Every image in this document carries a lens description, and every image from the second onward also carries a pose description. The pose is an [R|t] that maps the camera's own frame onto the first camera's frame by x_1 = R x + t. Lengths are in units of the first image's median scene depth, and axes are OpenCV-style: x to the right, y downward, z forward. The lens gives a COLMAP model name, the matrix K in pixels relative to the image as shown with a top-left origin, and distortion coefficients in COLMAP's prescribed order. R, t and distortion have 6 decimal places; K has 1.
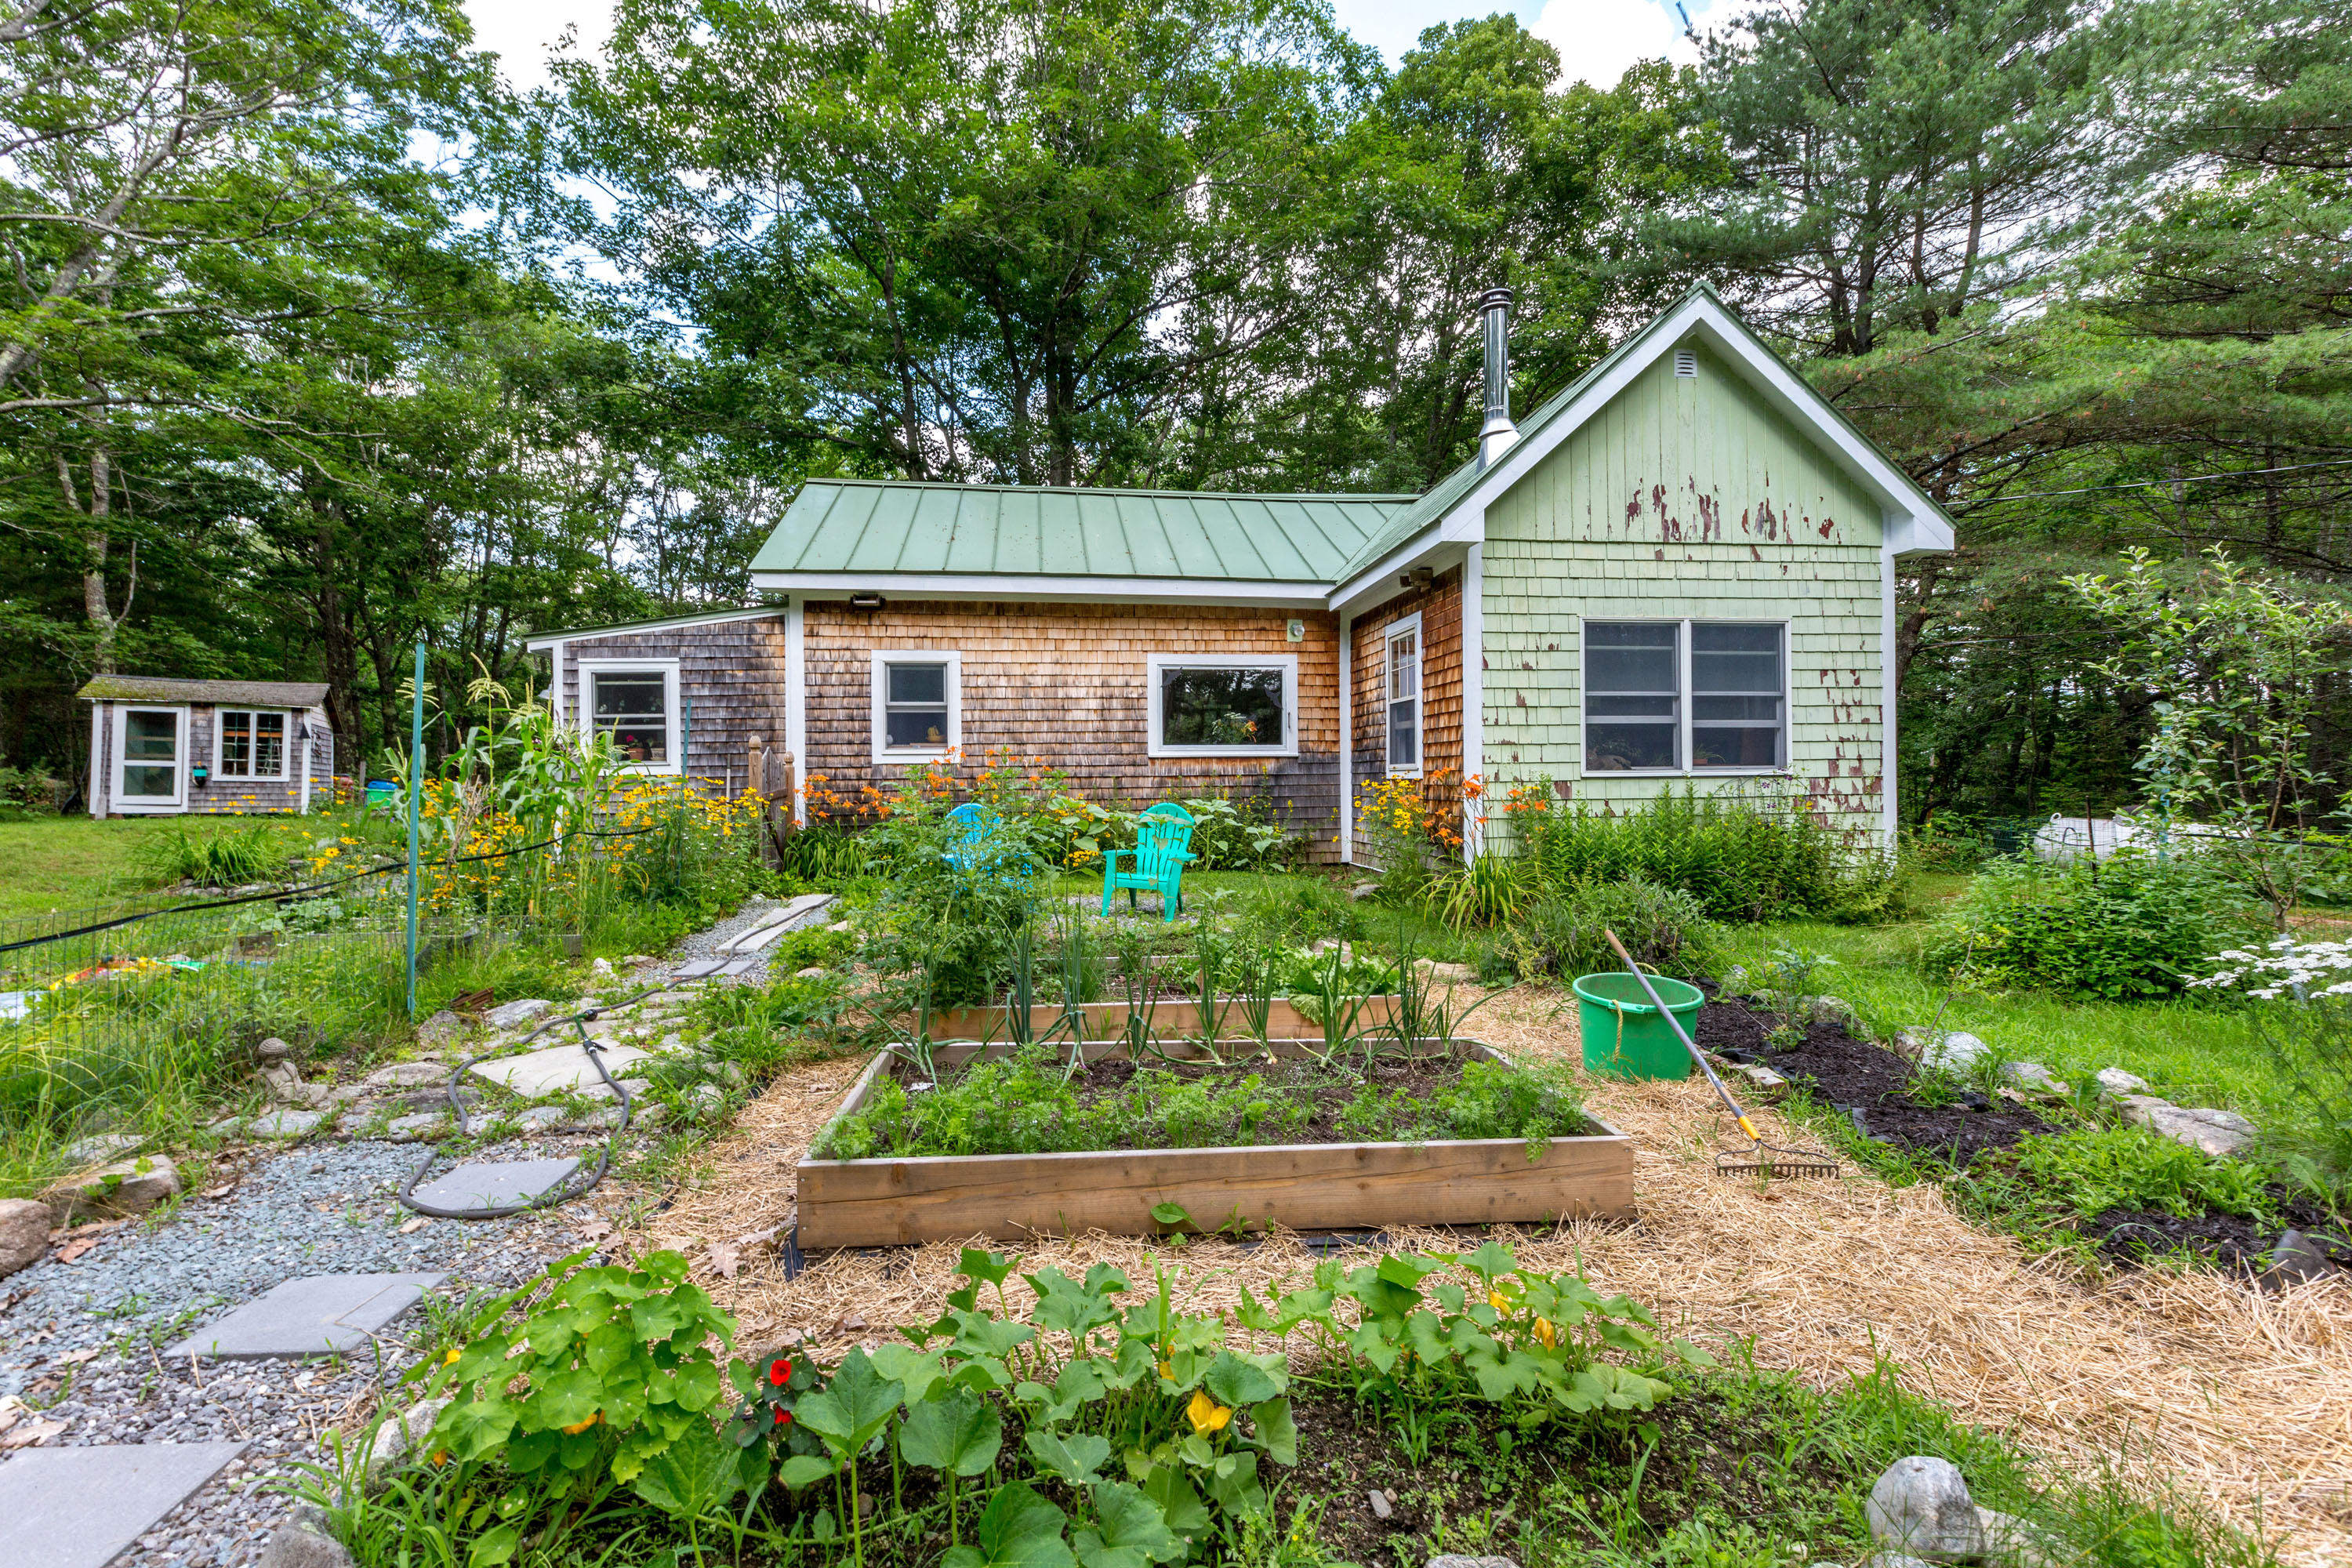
lens RADIAL K [[1059.6, 0, 1173.0], [0, 1059.6, 771.8], [0, 0, 1]] dist [0.002632, 0.001776]
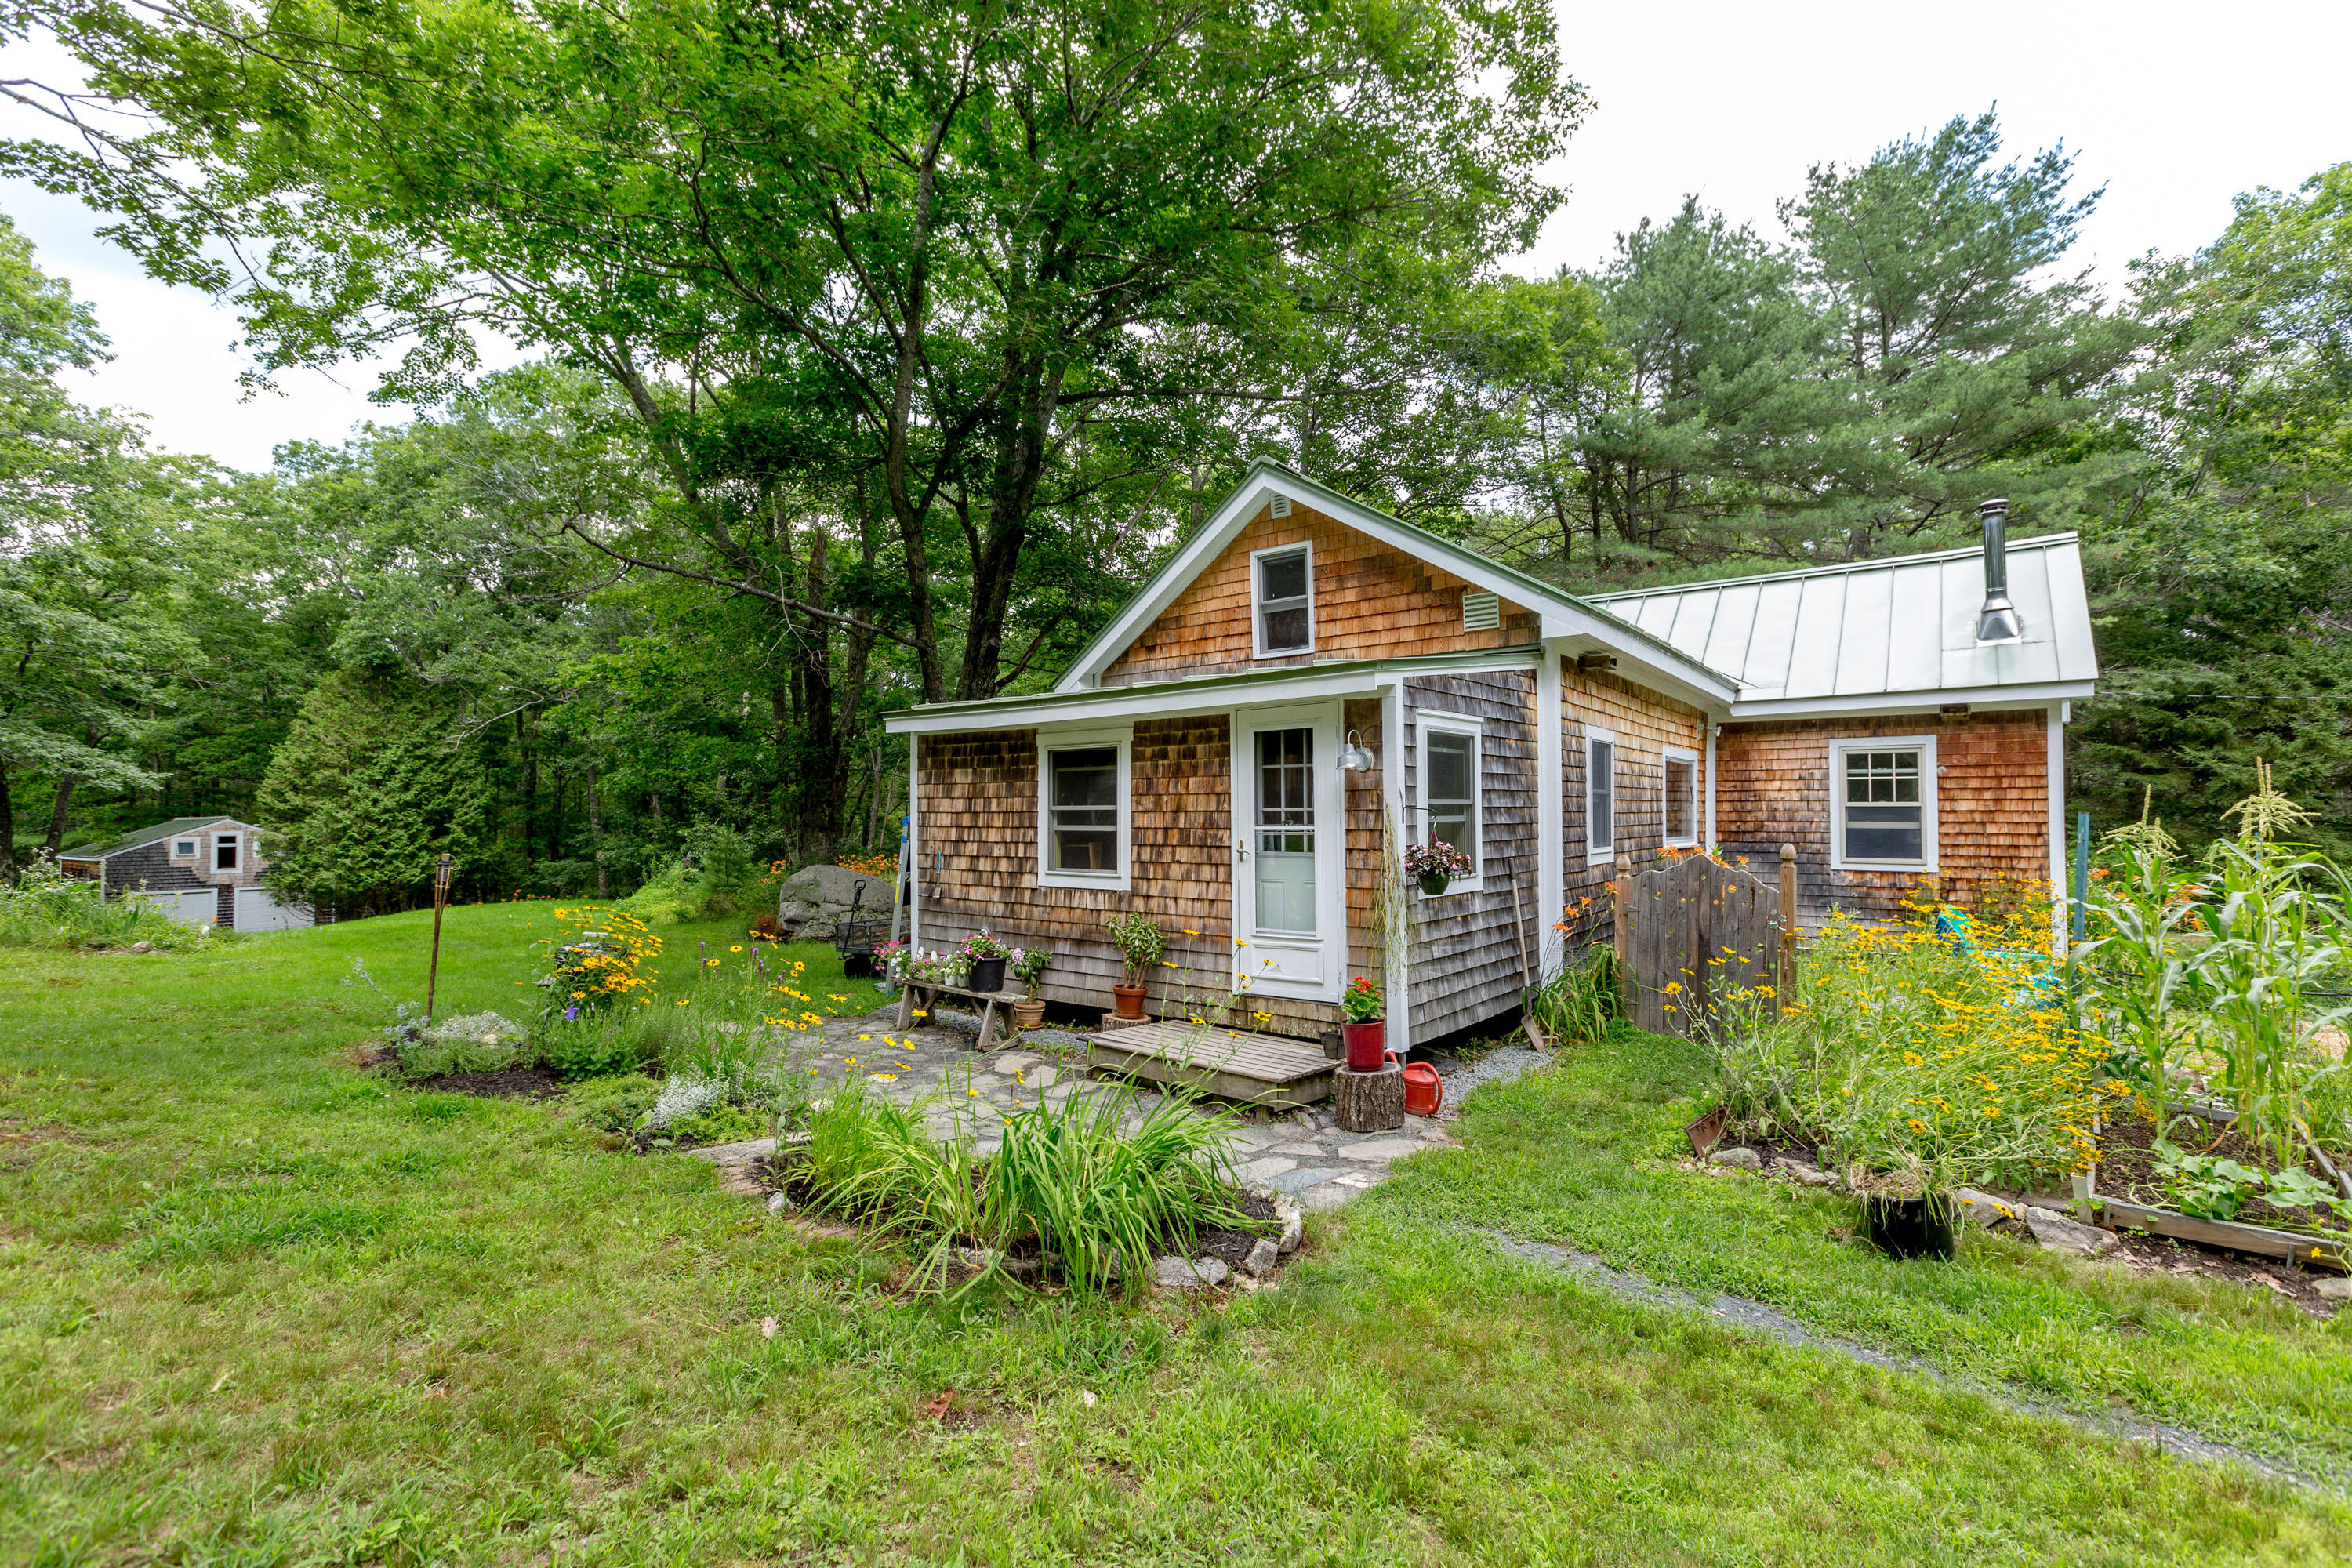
lens RADIAL K [[1059.6, 0, 1176.0], [0, 1059.6, 794.4], [0, 0, 1]] dist [0.002632, 0.001776]
pose [[0.692111, 0.022041, 0.721454, -1.085654], [-0.009249, 0.999722, -0.021670, -0.041426], [-0.721732, 0.008325, 0.692123, 0.671595]]
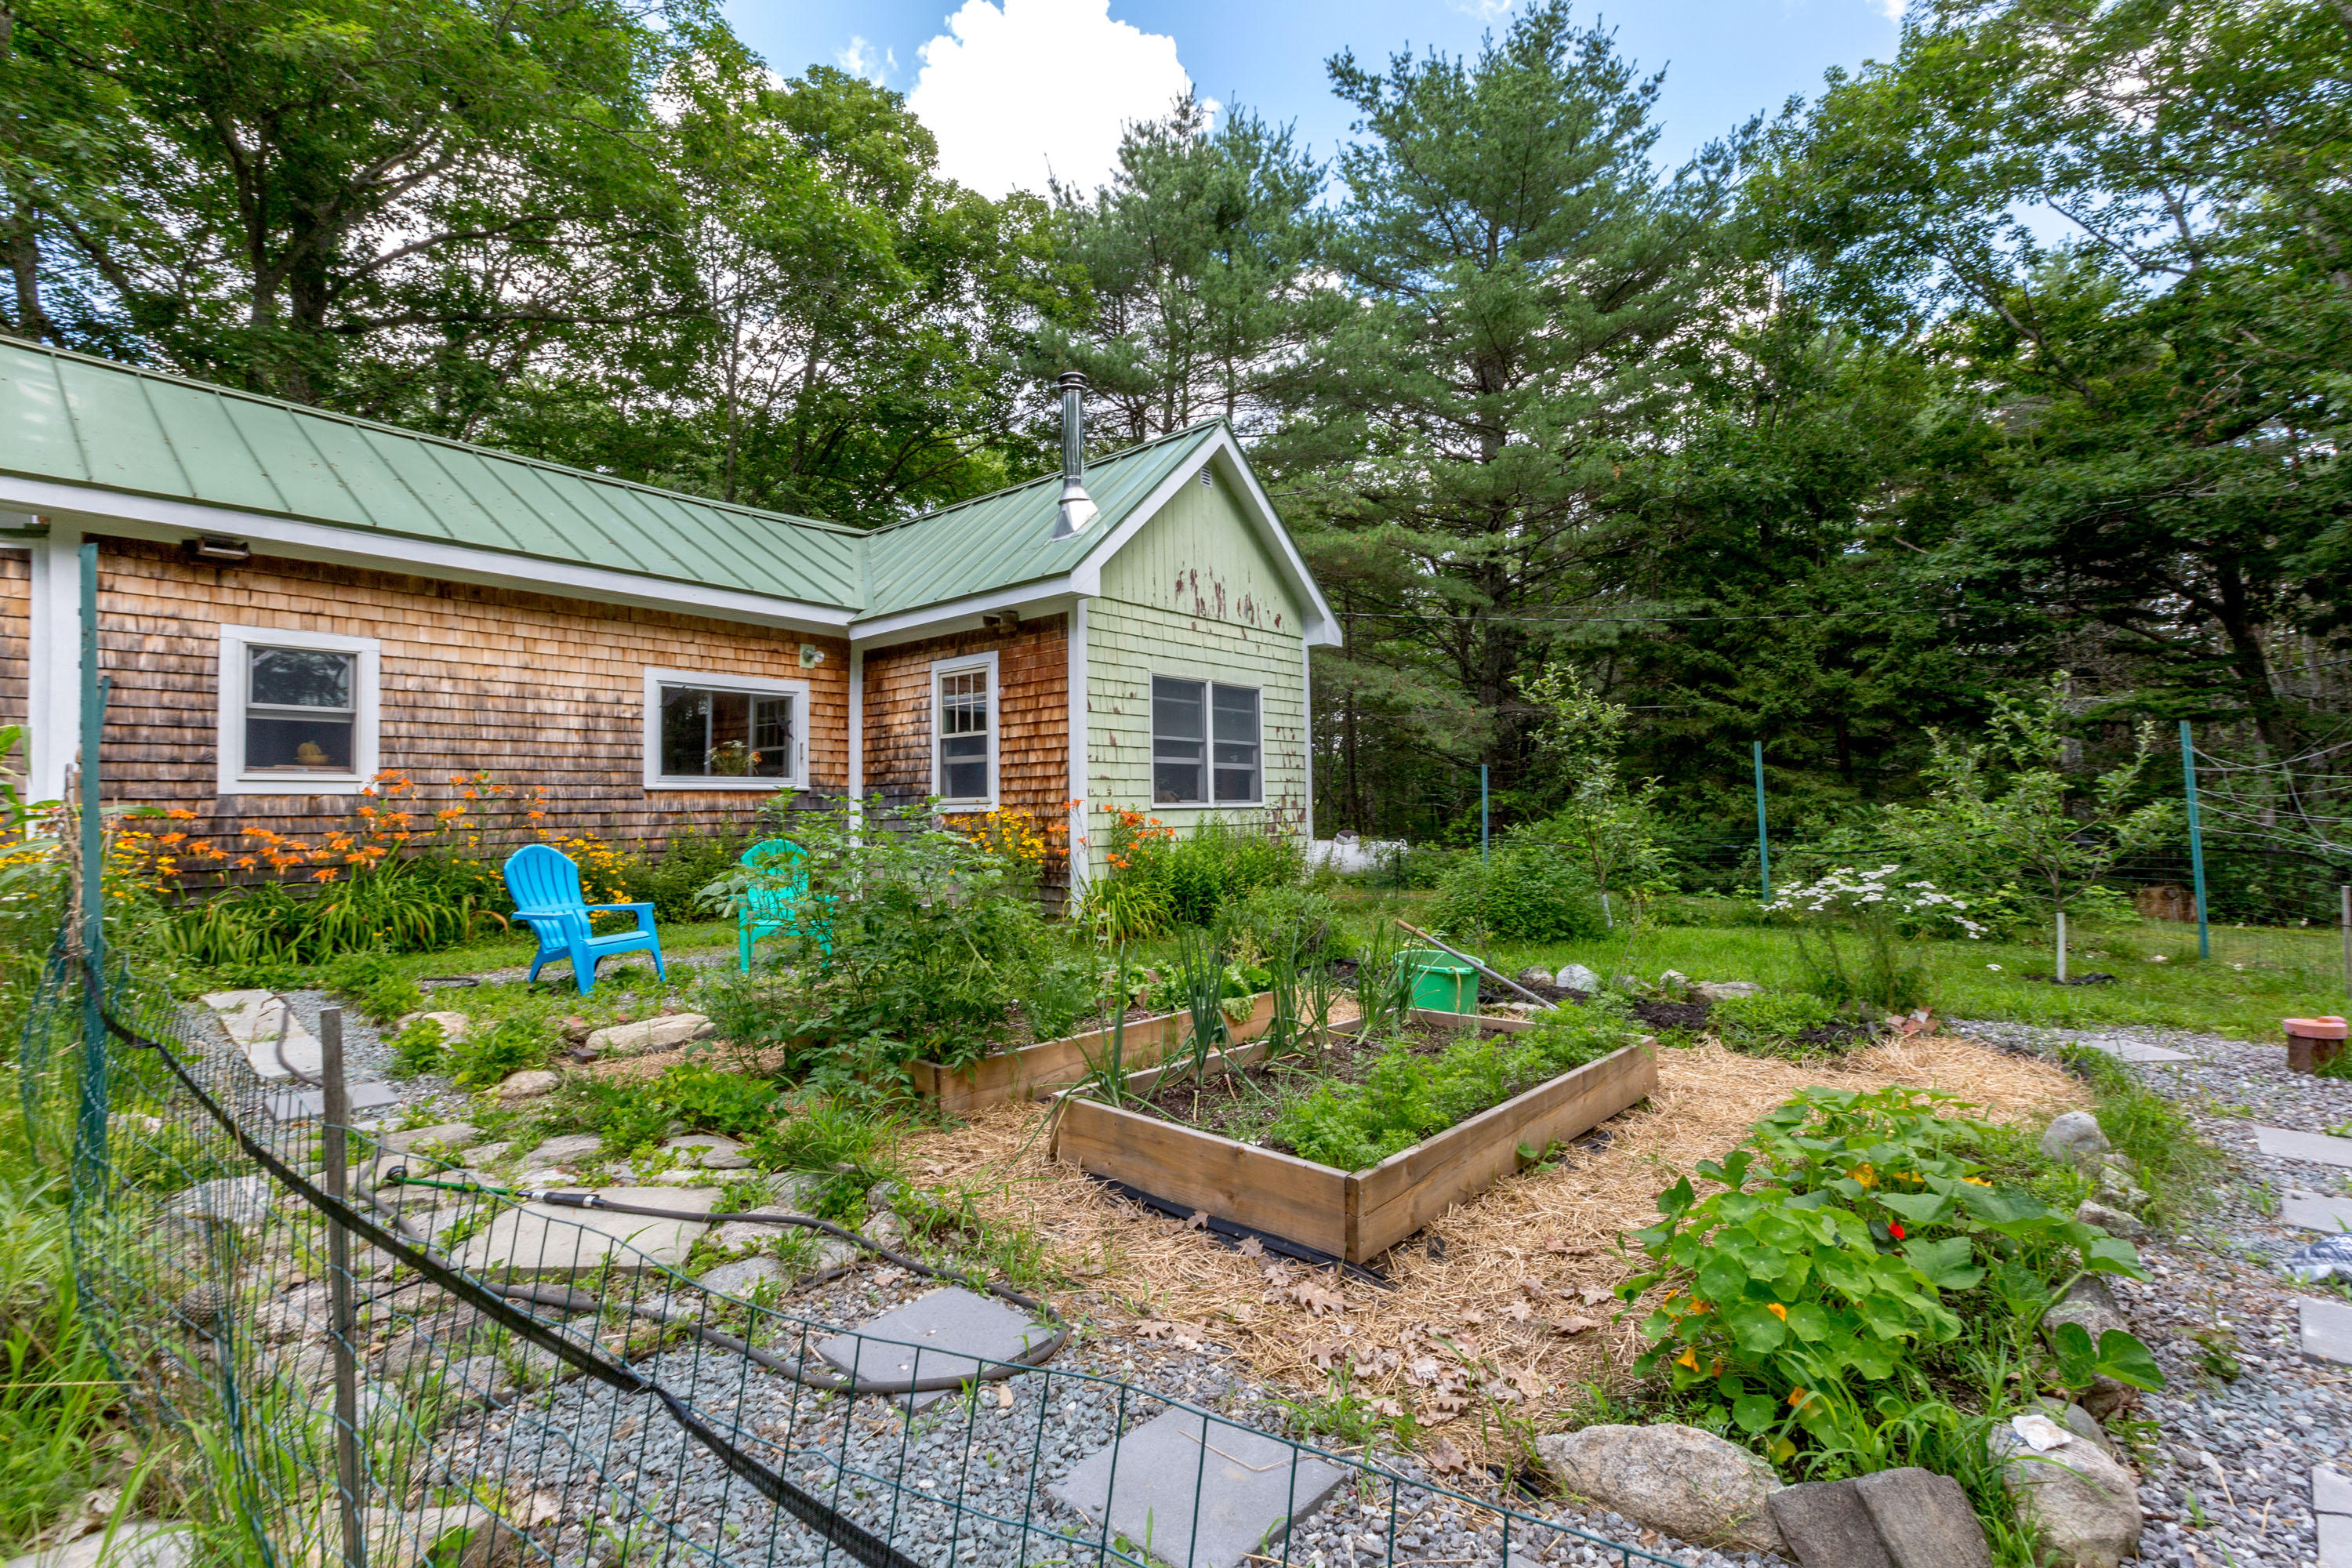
lens RADIAL K [[1059.6, 0, 1168.8], [0, 1059.6, 780.2], [0, 0, 1]] dist [0.002632, 0.001776]
pose [[0.731565, 0.018013, 0.681533, -0.303764], [0.005973, 0.999443, -0.032827, 0.009609], [-0.681745, 0.028086, 0.731050, 0.104160]]
